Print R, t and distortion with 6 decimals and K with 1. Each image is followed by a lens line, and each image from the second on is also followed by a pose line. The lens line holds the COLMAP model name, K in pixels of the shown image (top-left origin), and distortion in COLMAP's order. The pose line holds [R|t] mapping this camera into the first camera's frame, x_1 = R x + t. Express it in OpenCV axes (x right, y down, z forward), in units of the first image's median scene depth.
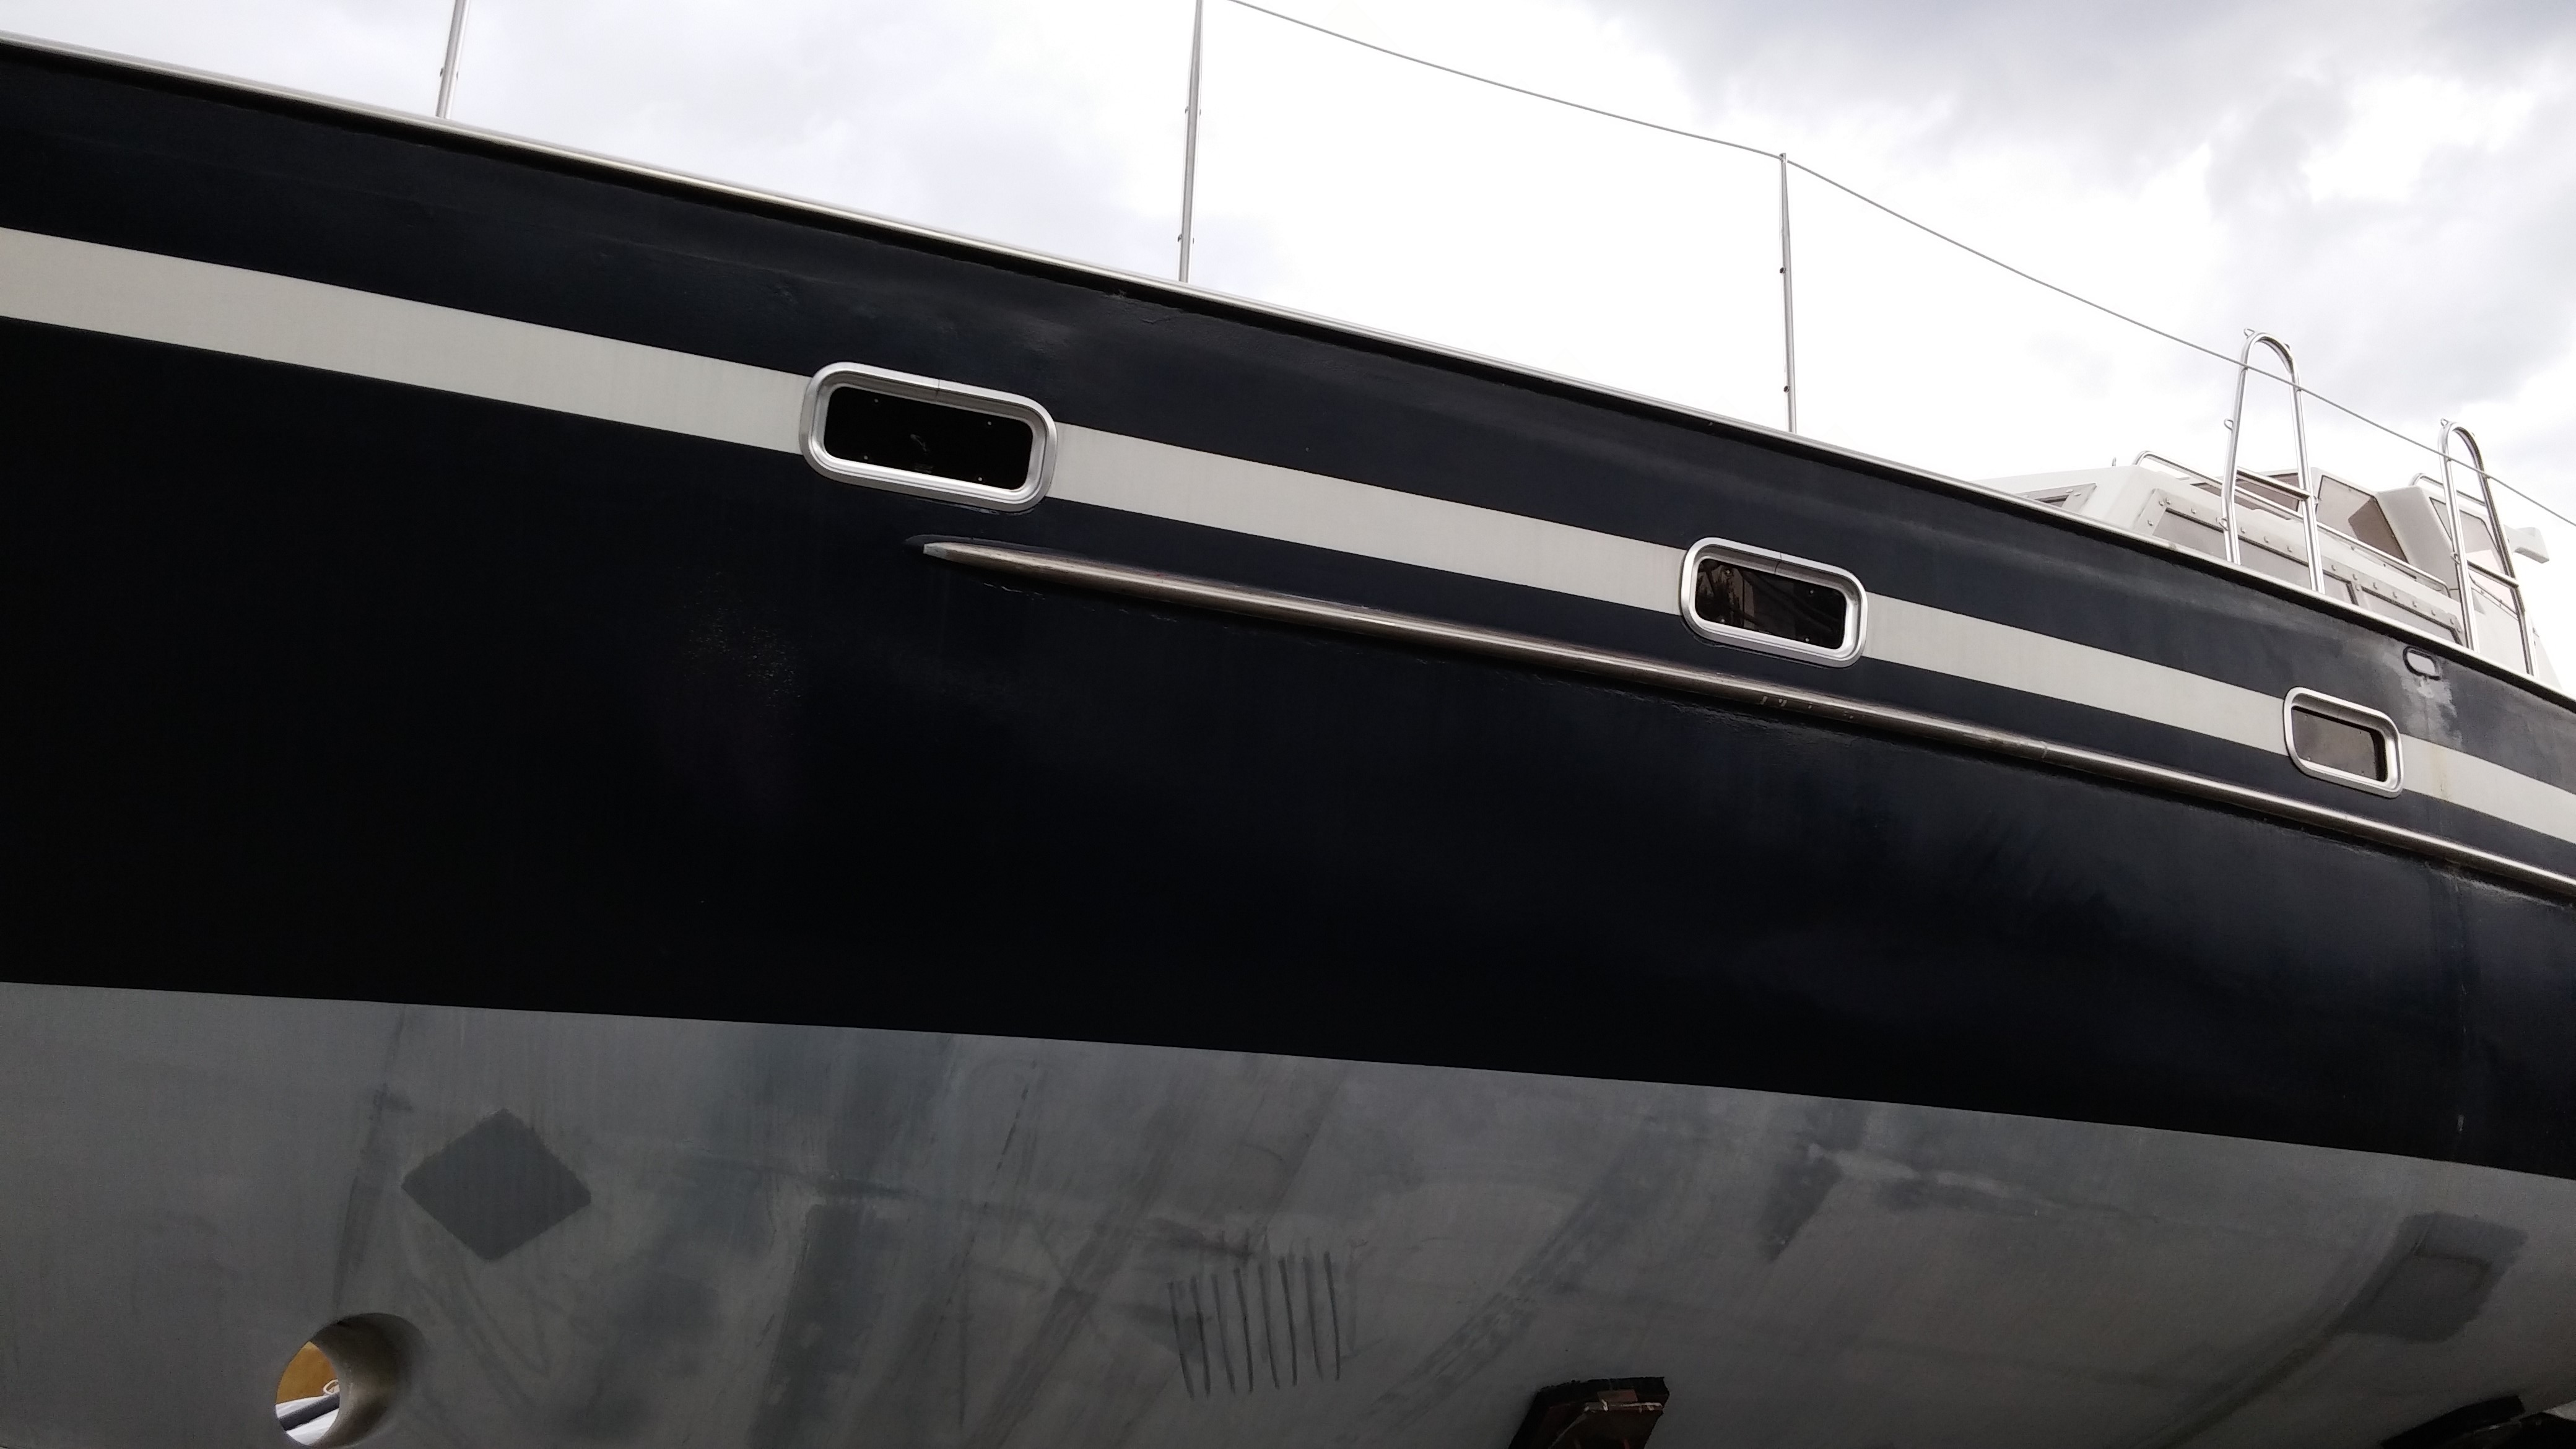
lens RADIAL K [[2240.5, 0, 1295.0], [0, 2240.5, 732.6], [0, 0, 1]] dist [0.099144, -0.128632]
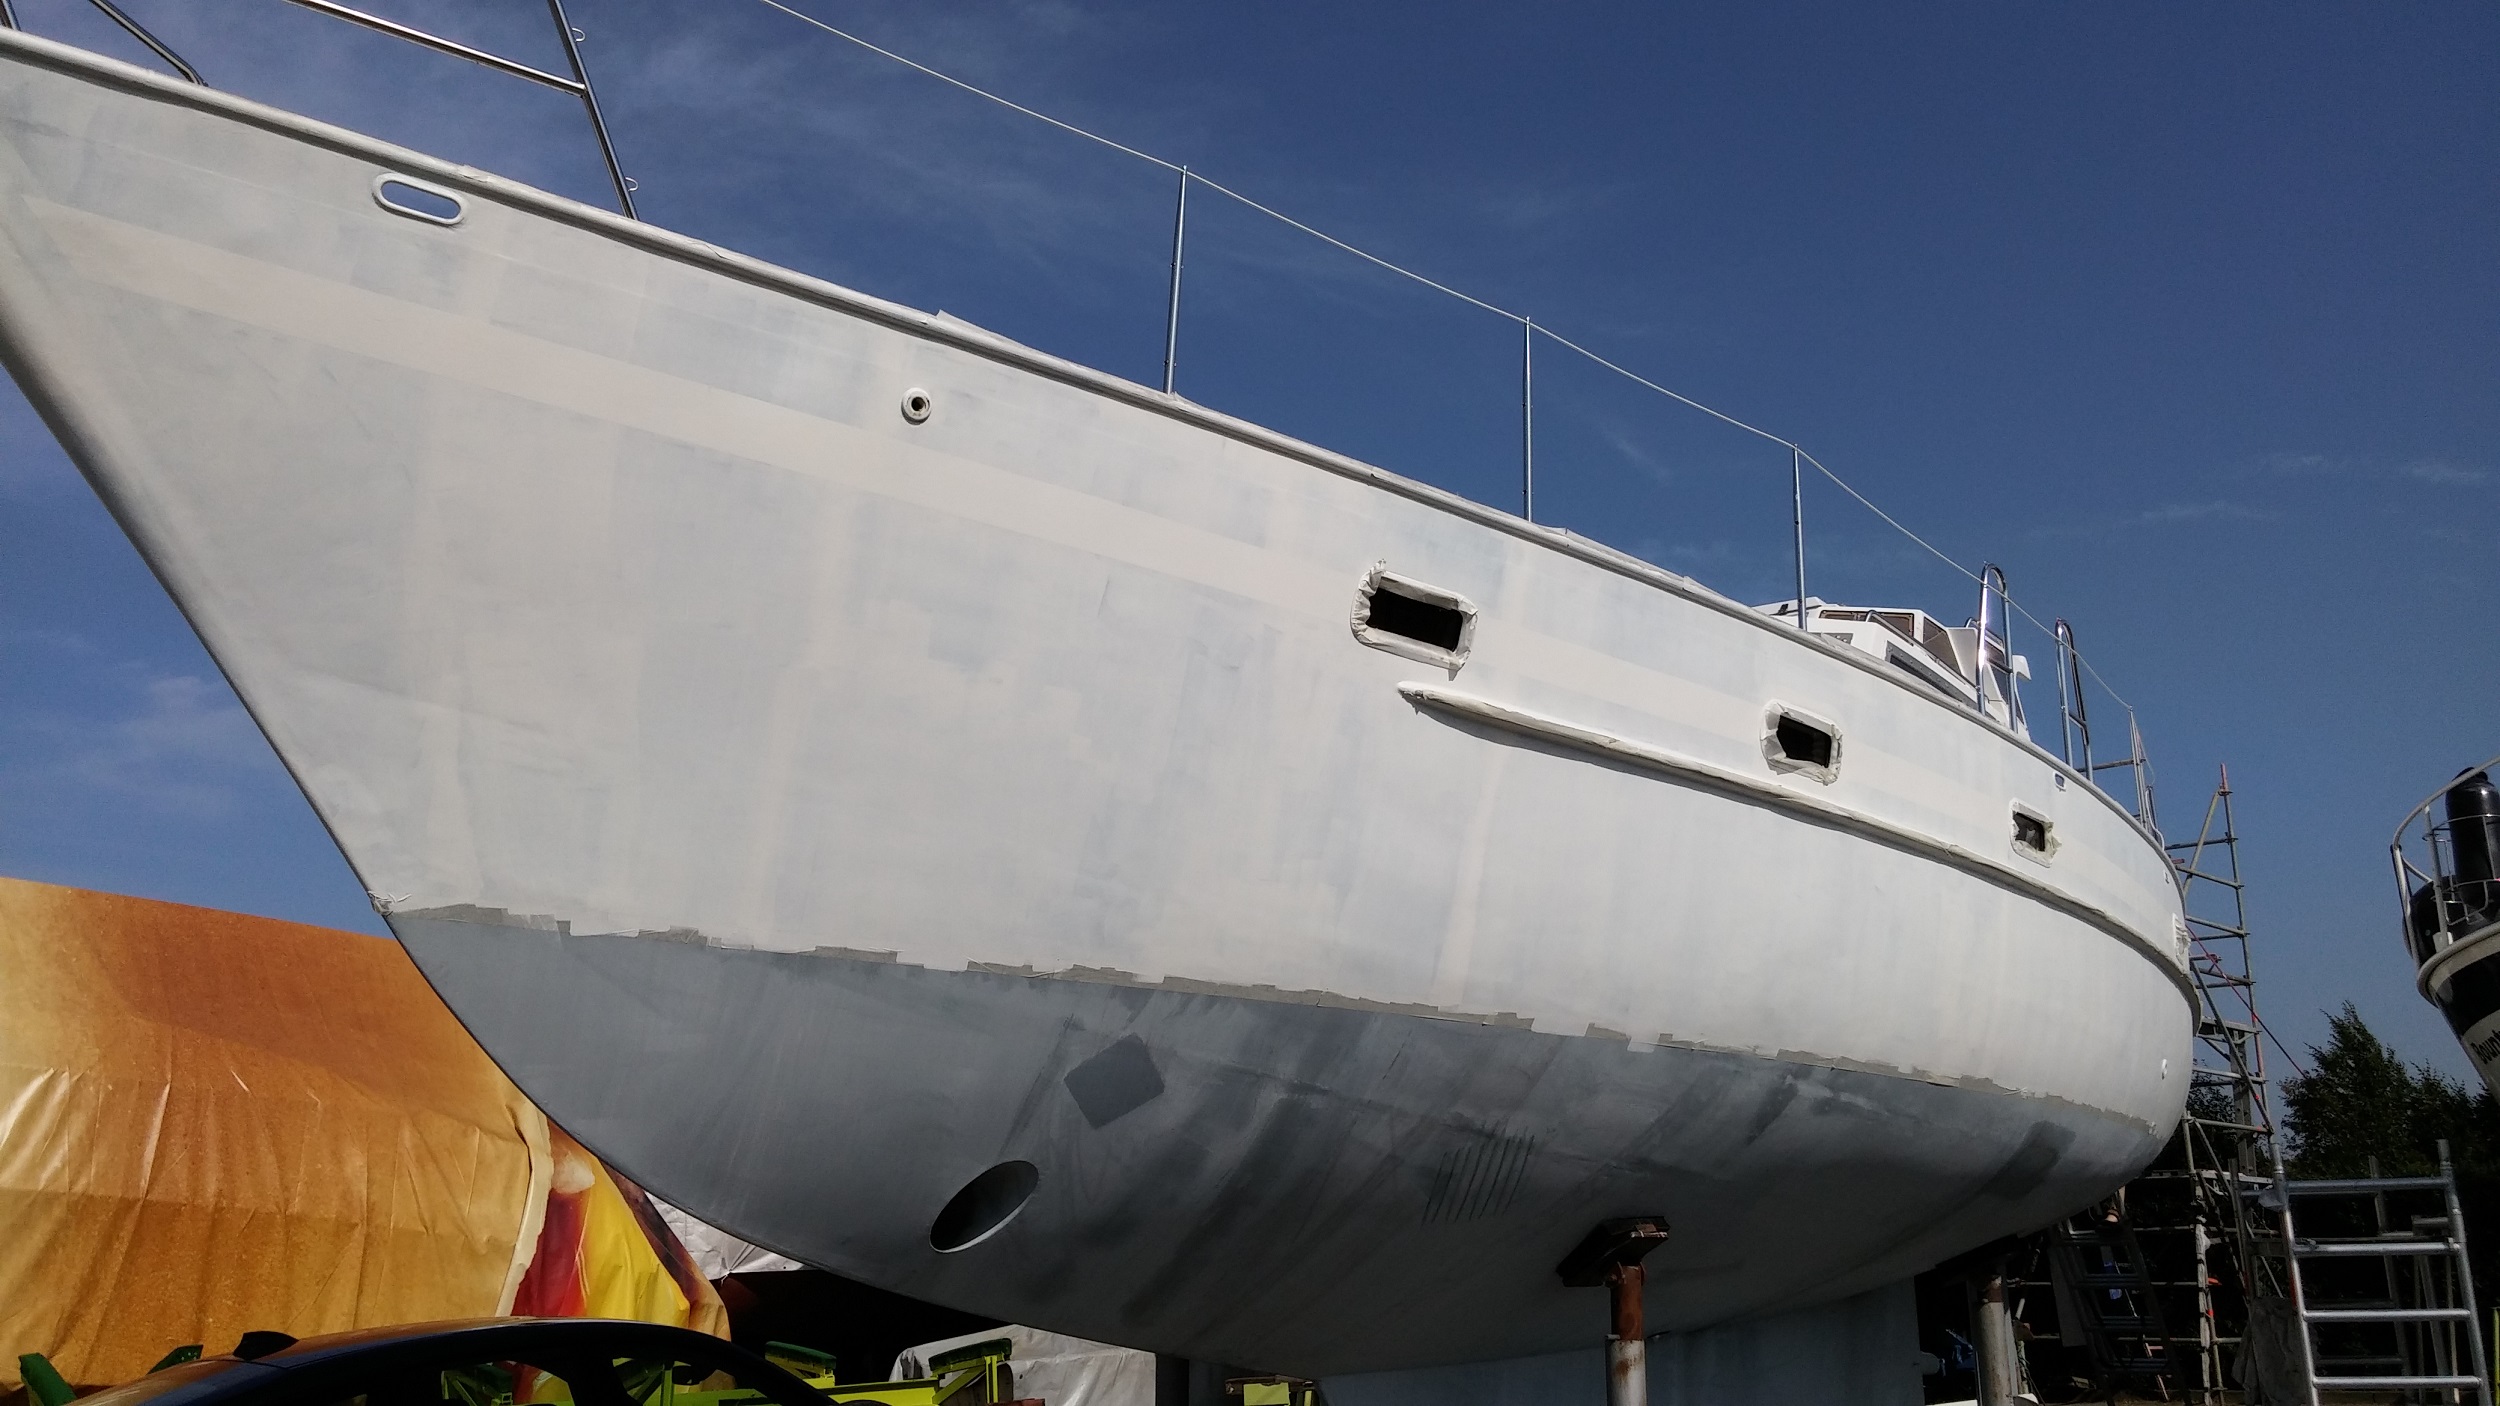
lens RADIAL K [[2174.9, 0, 1254.8], [0, 2174.9, 661.9], [0, 0, 1]] dist [0.040519, -0.000426]
pose [[0.950002, 0.087256, 0.299805, -0.657261], [-0.094907, 0.995425, 0.011023, -0.098184], [-0.297472, -0.038926, 0.953937, -0.387308]]
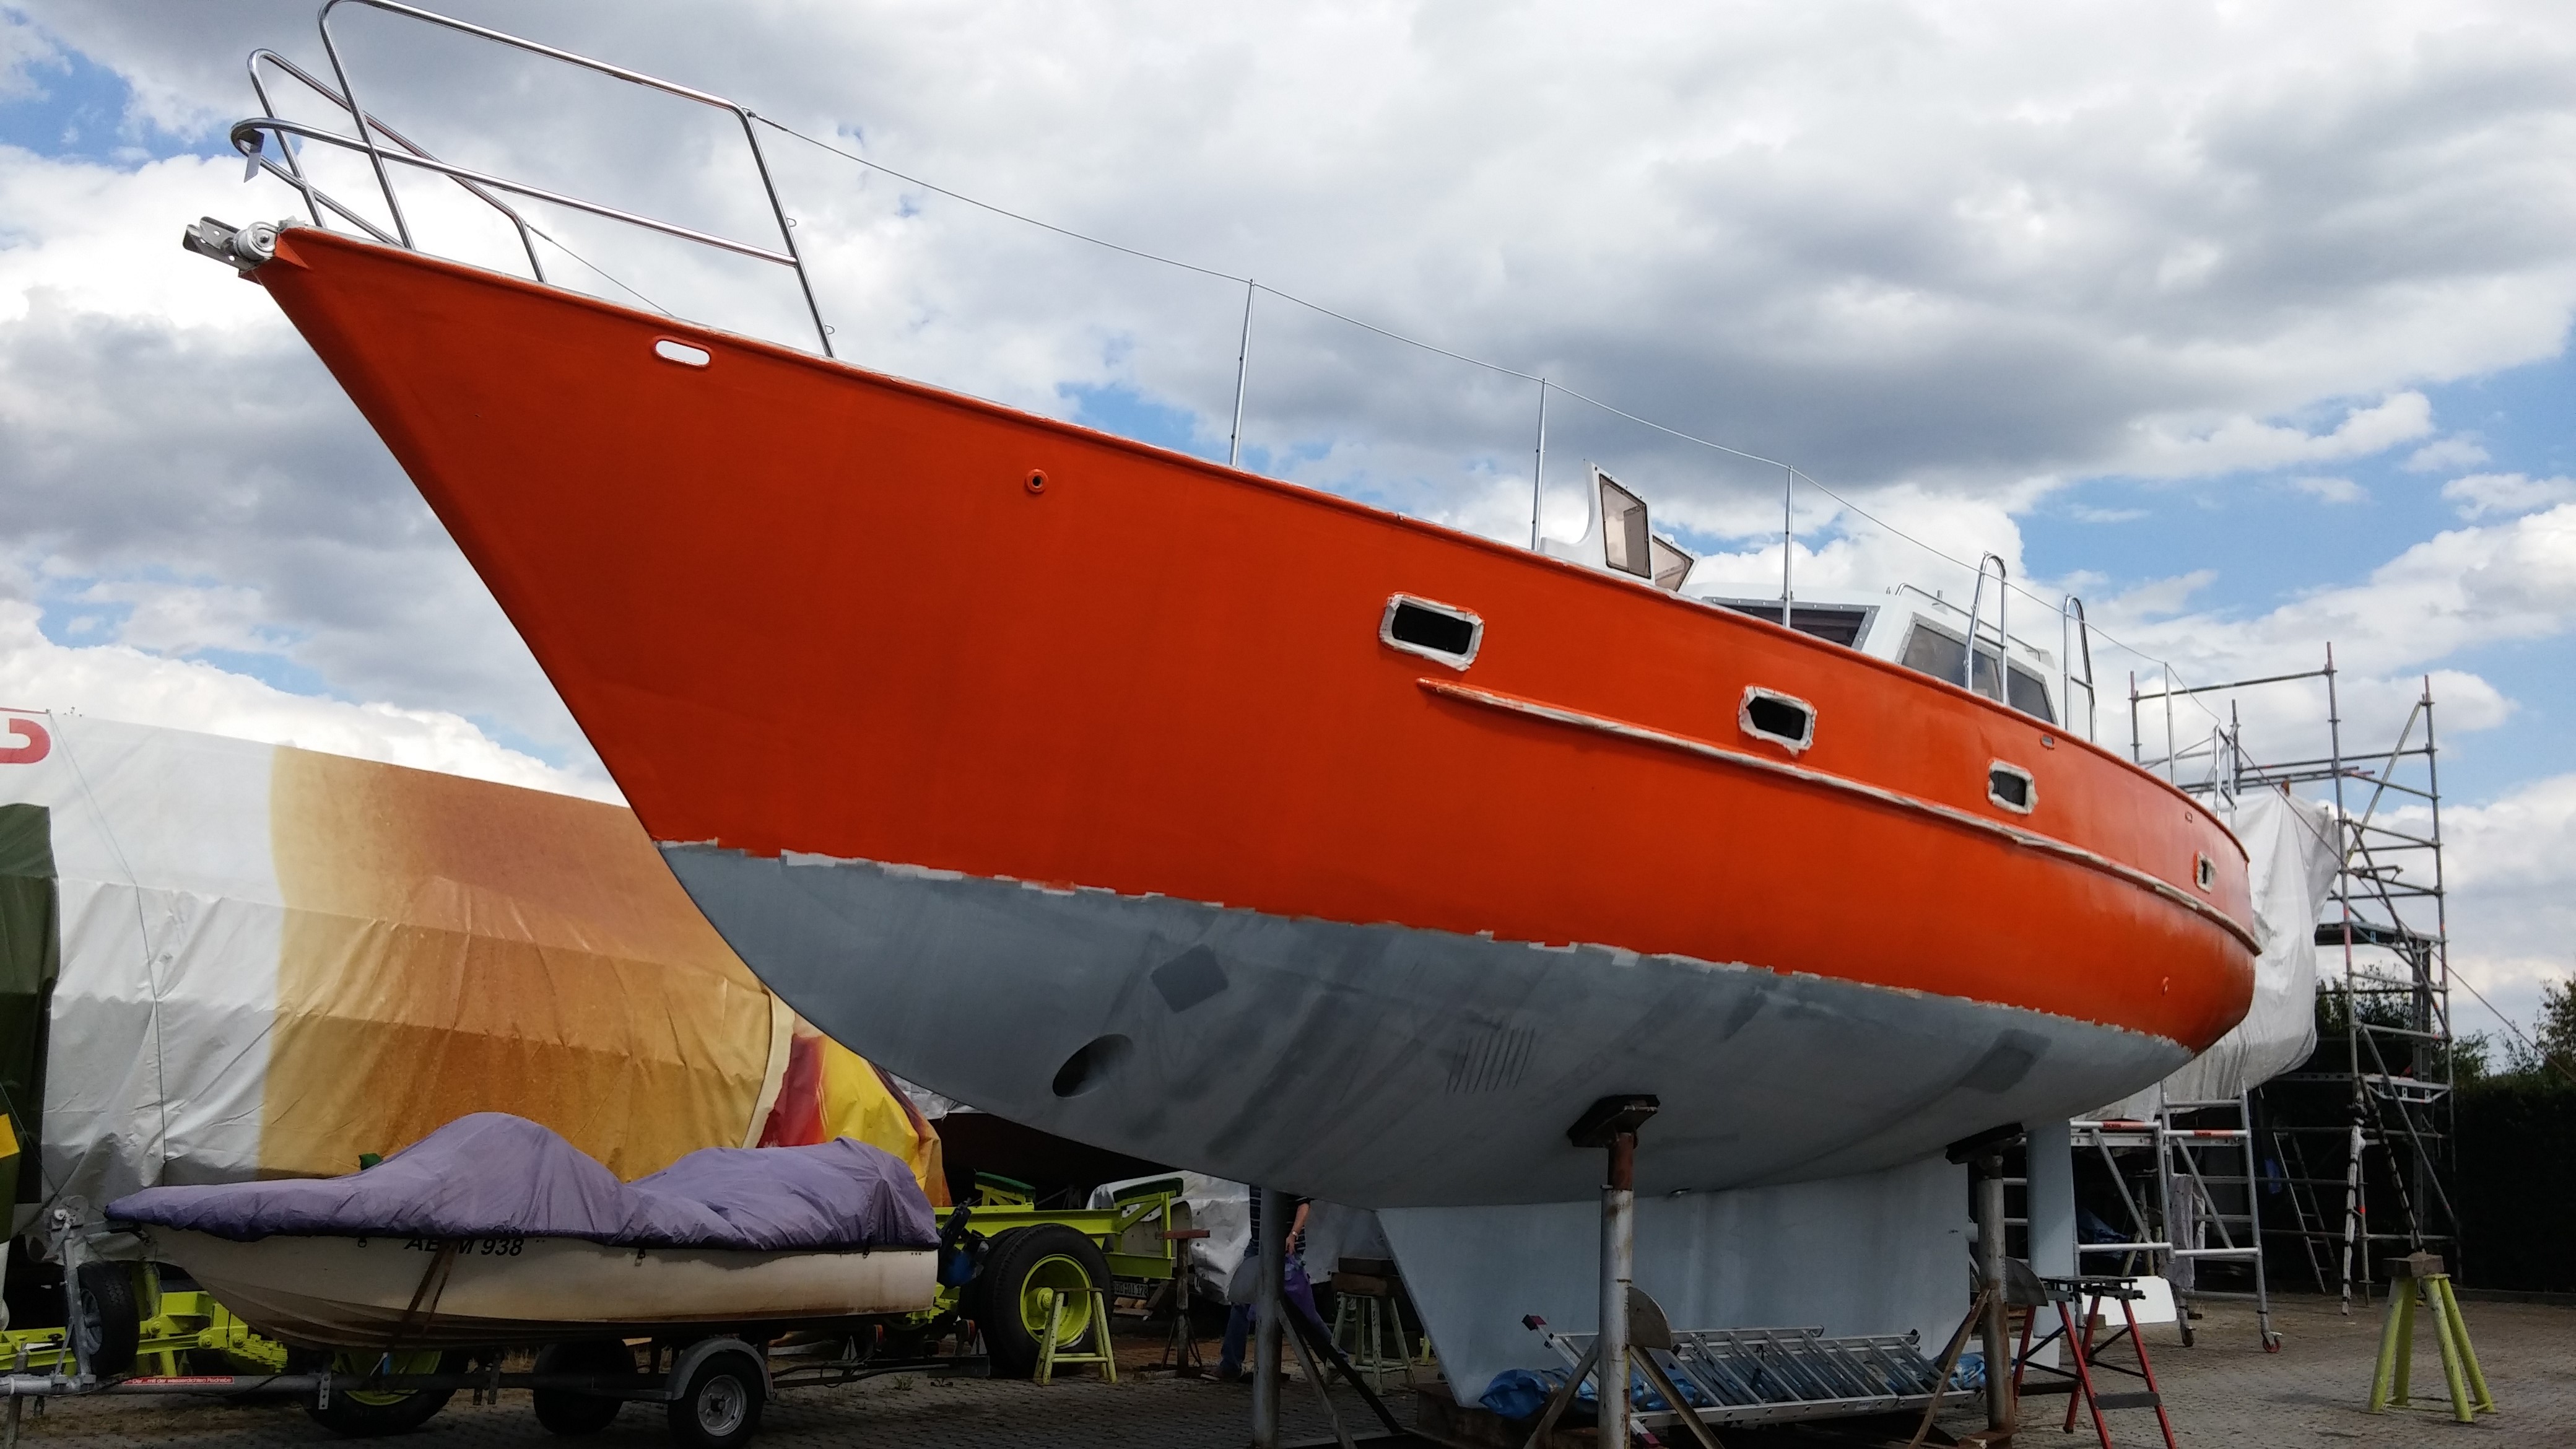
lens RADIAL K [[2246.3, 0, 1288.0], [0, 2246.3, 724.5], [0, 0, 1]] dist [0.097423, -0.125147]
pose [[0.973694, 0.080867, 0.213028, -0.644212], [-0.106877, 0.987768, 0.113542, -0.238842], [-0.201241, -0.133323, 0.970426, -0.858855]]
